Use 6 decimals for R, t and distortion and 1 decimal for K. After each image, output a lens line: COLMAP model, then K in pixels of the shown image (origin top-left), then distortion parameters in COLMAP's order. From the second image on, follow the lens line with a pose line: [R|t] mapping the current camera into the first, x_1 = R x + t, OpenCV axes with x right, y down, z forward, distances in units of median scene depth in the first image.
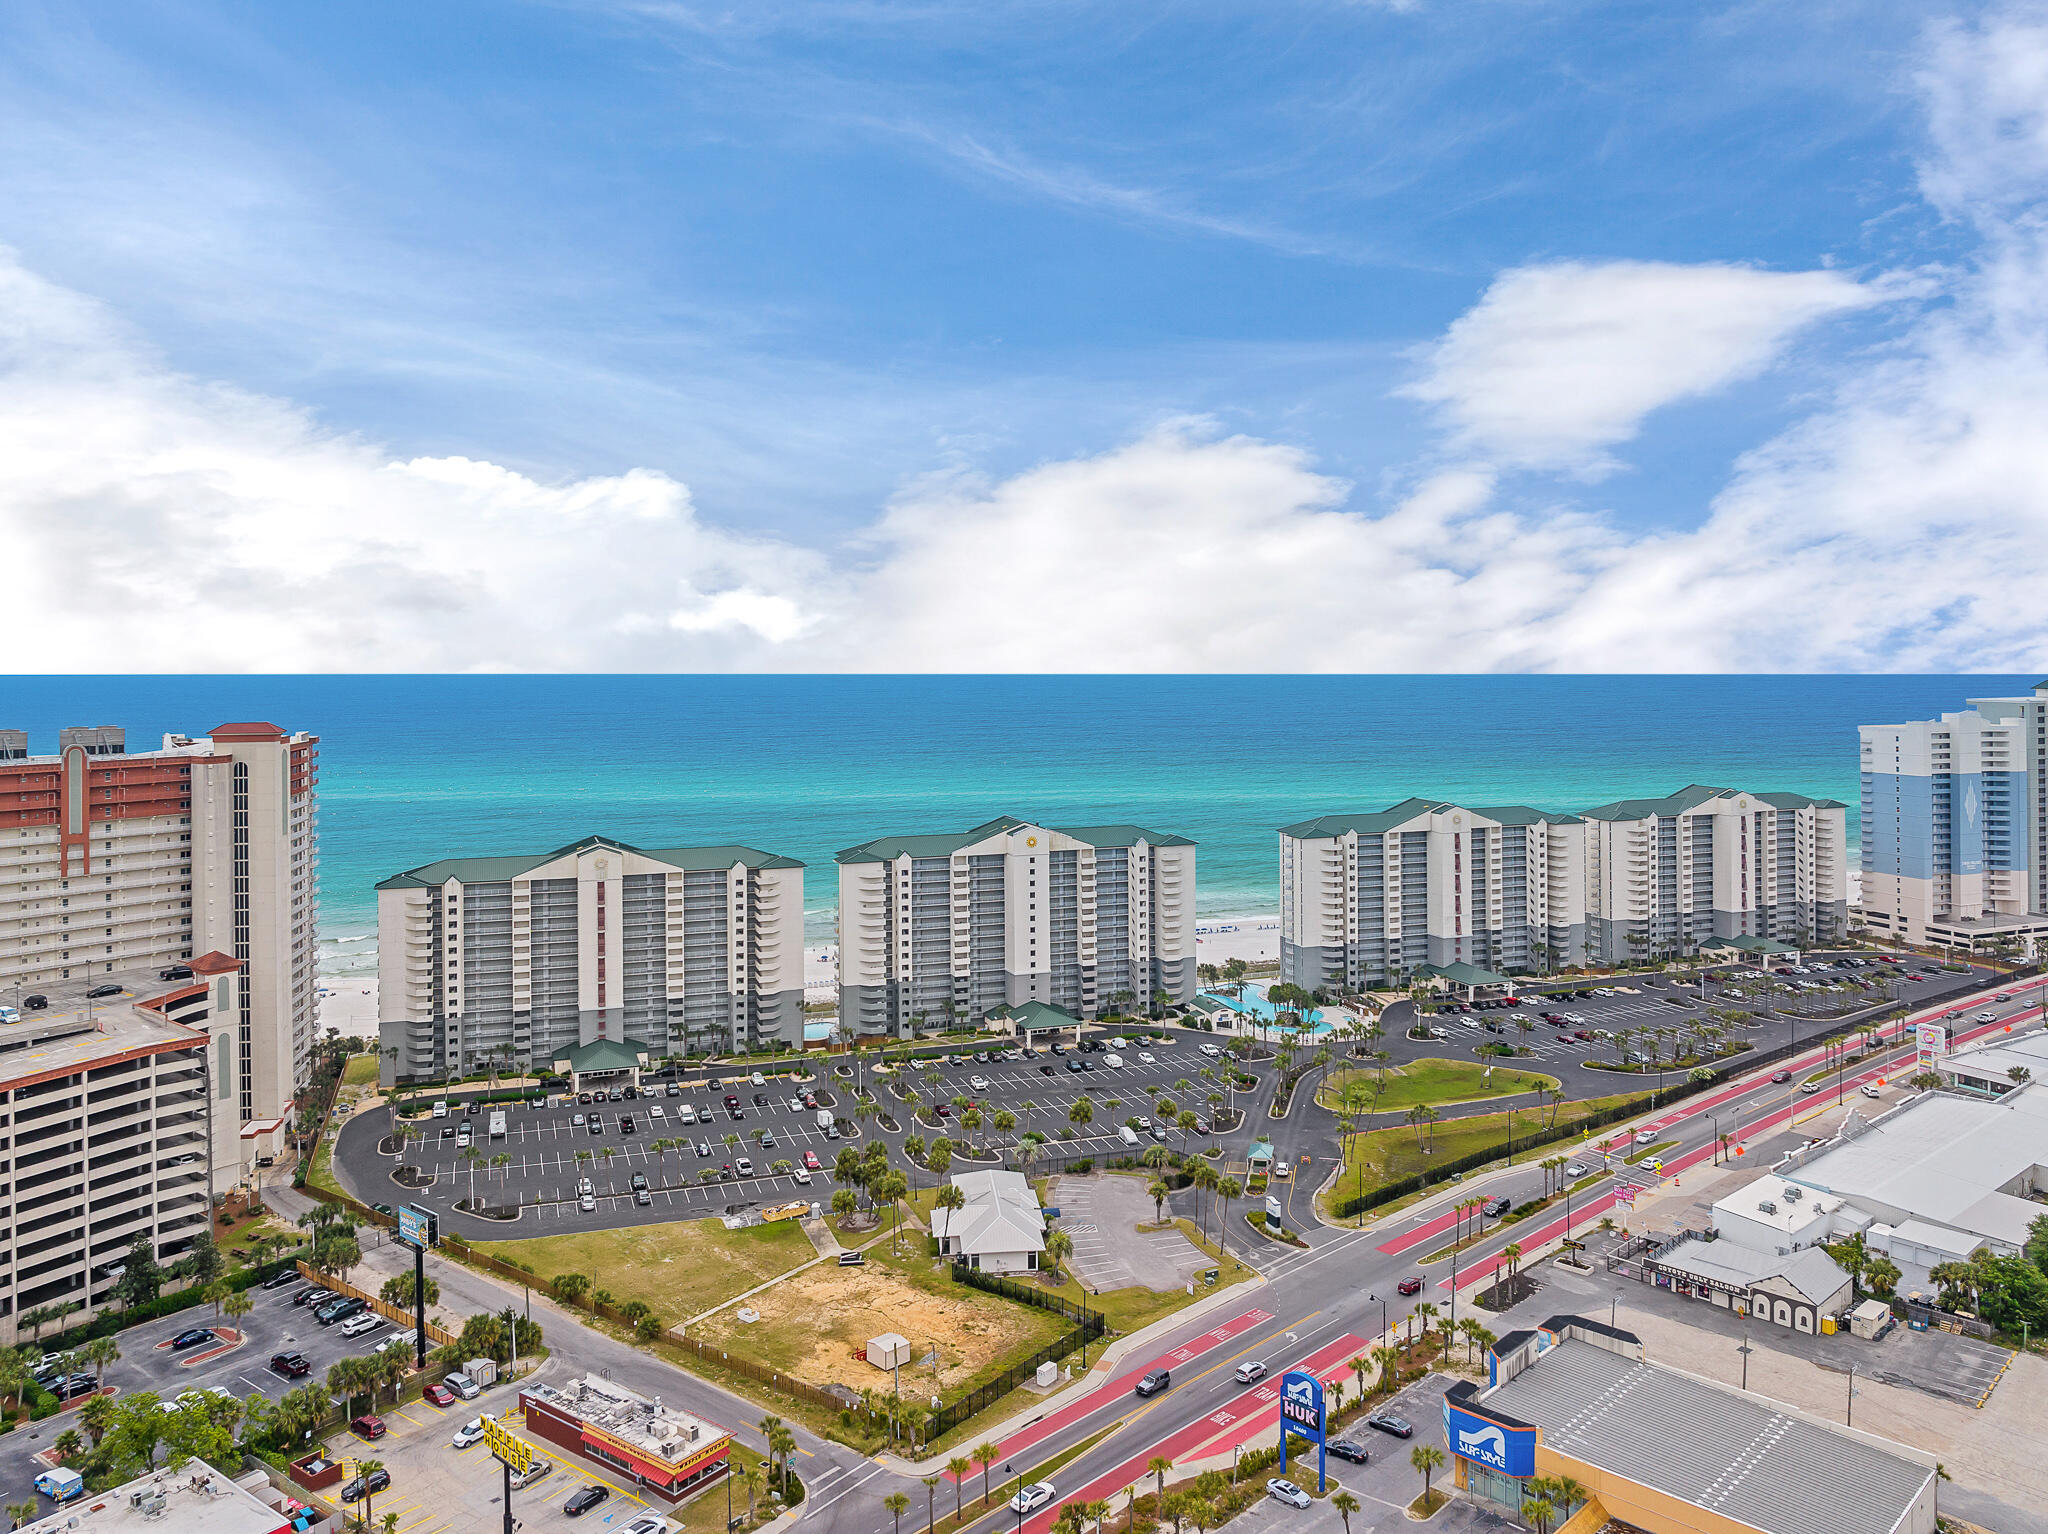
lens RADIAL K [[1518.4, 0, 1040.1], [0, 1518.4, 760.8], [0, 0, 1]] dist [-0.031183, 0.000775]
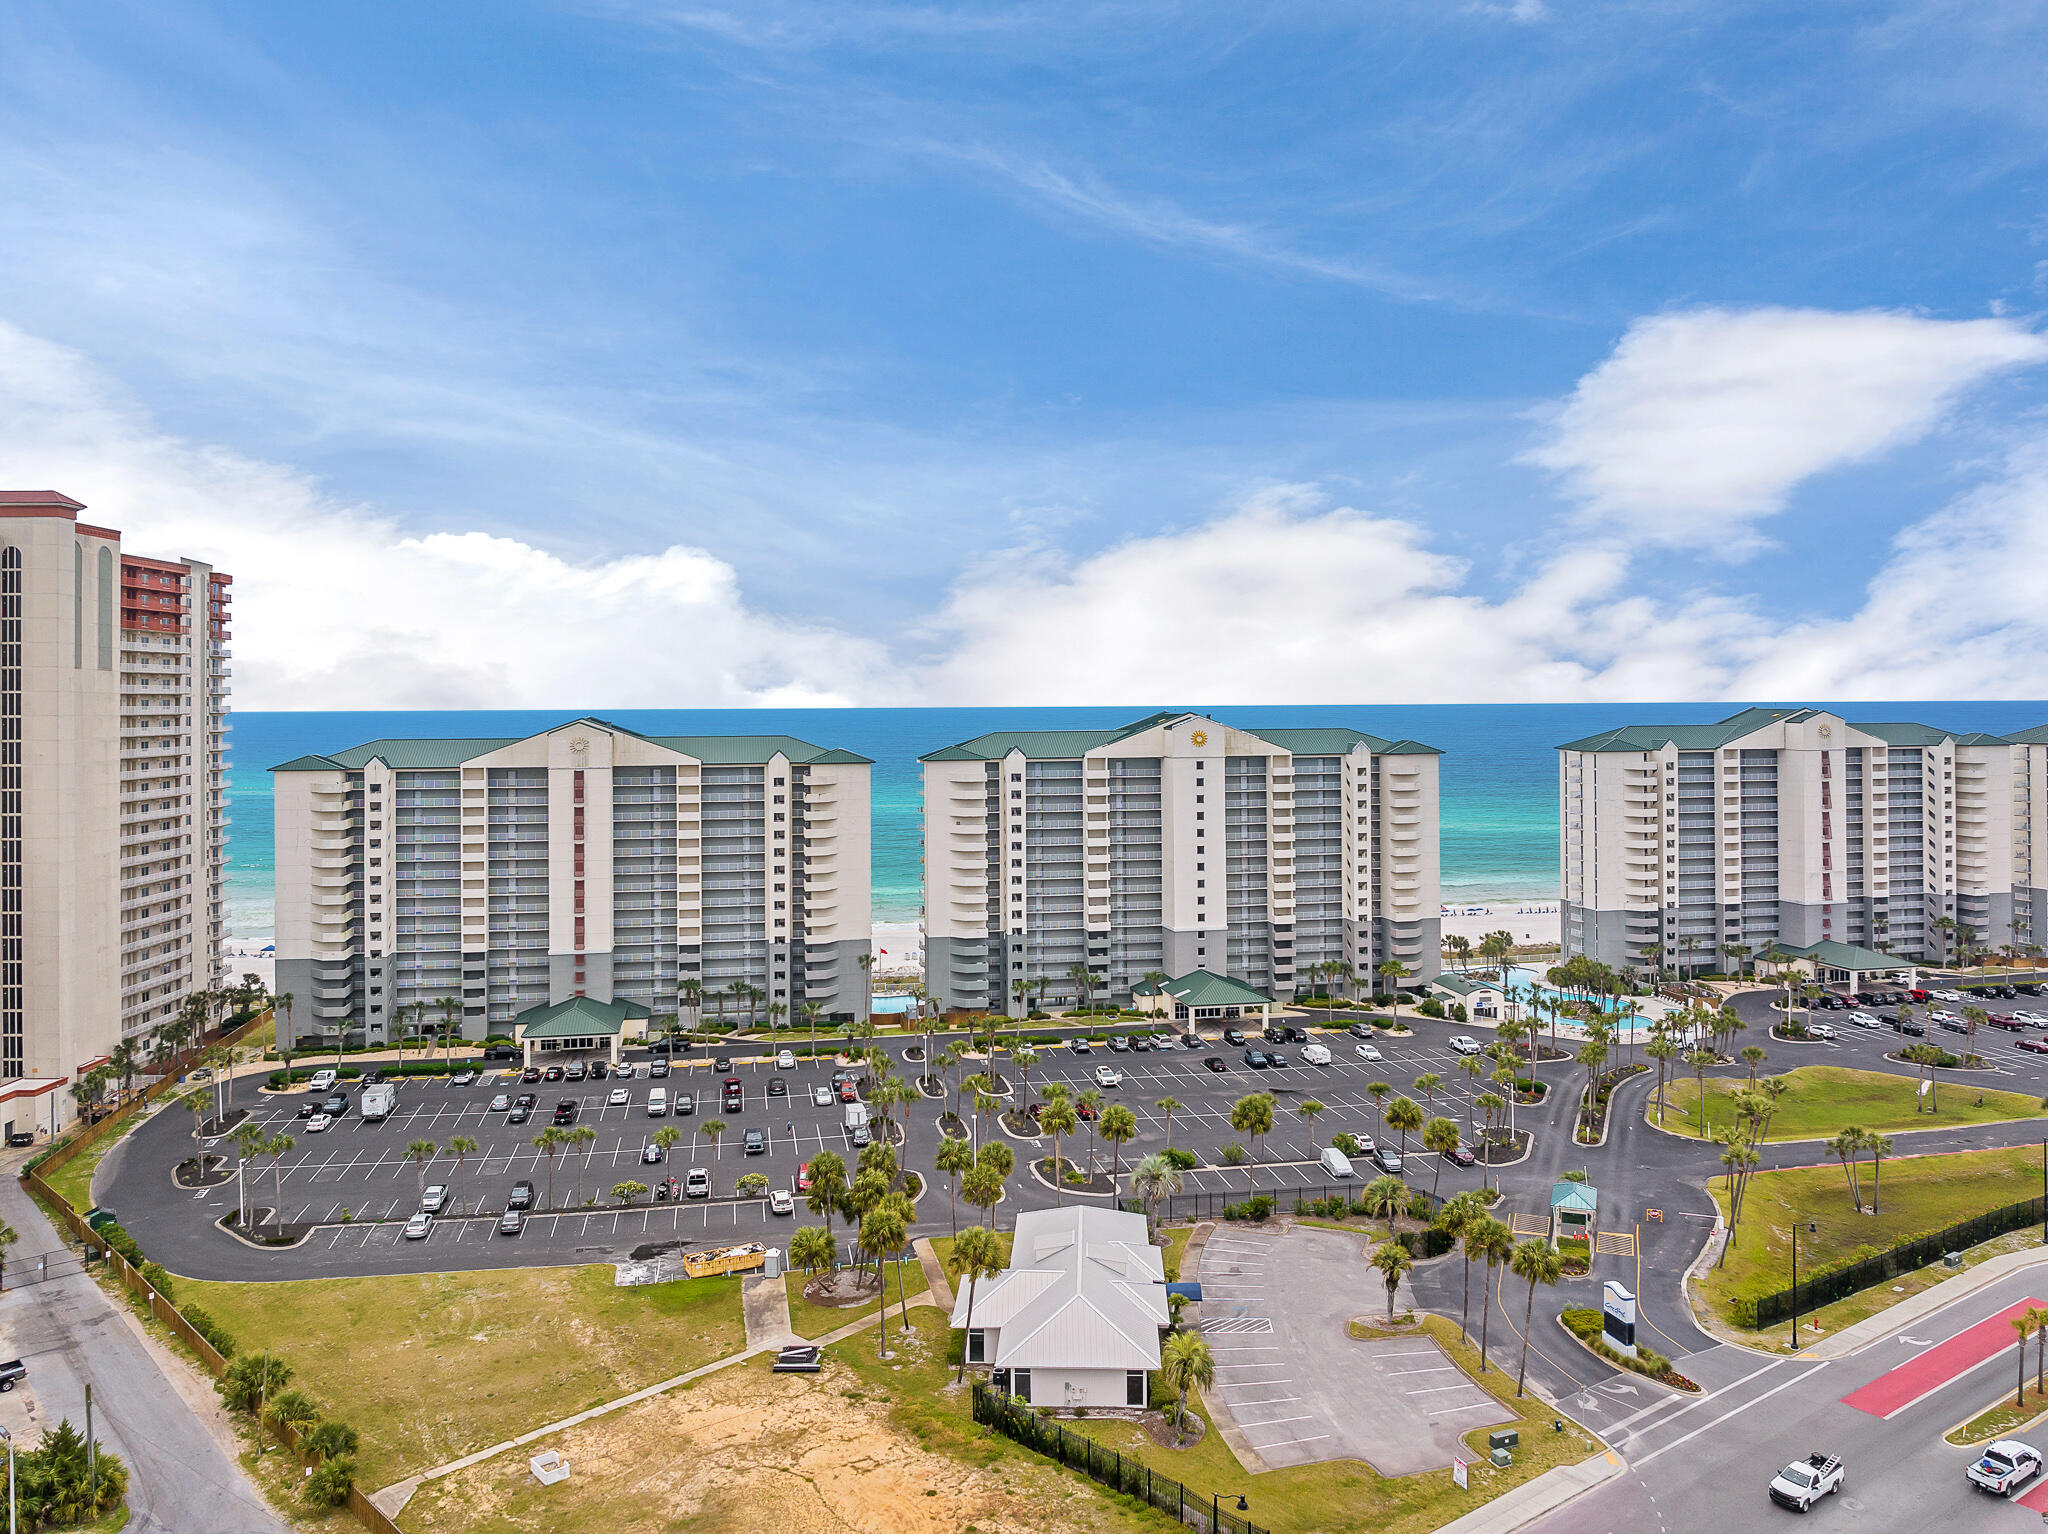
lens RADIAL K [[1471.0, 0, 1003.1], [0, 1471.0, 778.2], [0, 0, 1]] dist [-0.034256, -0.010634]
pose [[0.985047, 0.000841, -0.172286, 0.022593], [-0.004876, 0.999724, -0.023002, 0.088584], [0.172219, 0.023498, 0.984778, 0.325766]]
